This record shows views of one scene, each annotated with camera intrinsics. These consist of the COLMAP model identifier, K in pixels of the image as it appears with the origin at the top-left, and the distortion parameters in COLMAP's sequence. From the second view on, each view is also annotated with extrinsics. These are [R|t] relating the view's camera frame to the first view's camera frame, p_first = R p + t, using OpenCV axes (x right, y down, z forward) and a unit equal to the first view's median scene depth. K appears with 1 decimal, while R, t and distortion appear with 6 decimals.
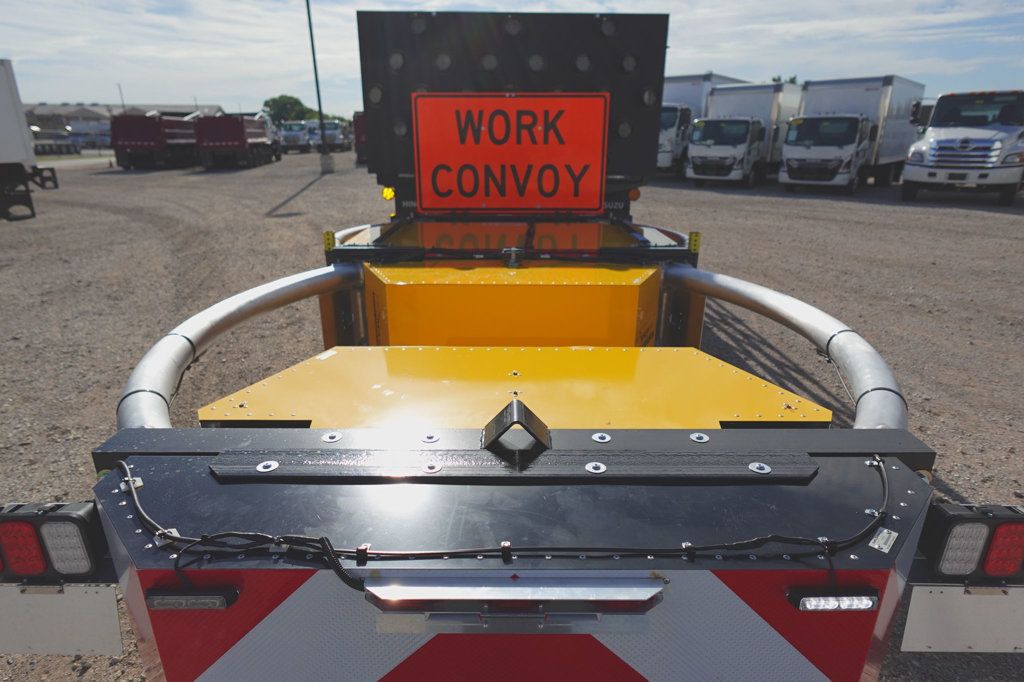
lens RADIAL K [[572.1, 0, 512.0], [0, 572.1, 341.0], [0, 0, 1]] dist [-0.004982, -0.000045]
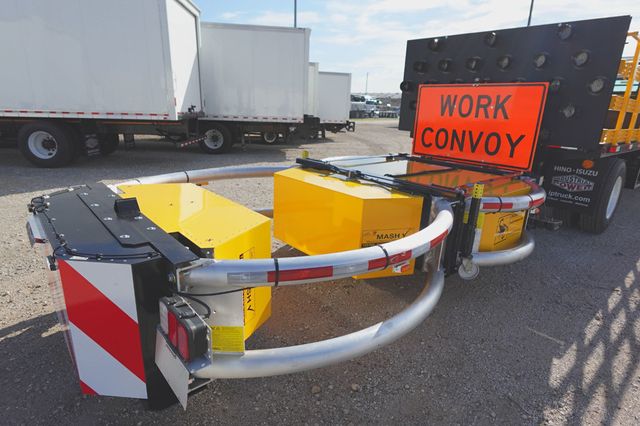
lens RADIAL K [[357.5, 0, 320.0], [0, 357.5, 213.0], [0, 0, 1]] dist [-0.004982, -0.000045]
pose [[0.662630, 0.240210, -0.709380, 0.451877], [-0.291485, 0.955205, 0.051177, -0.037097], [0.689897, 0.172863, 0.702966, 0.112513]]
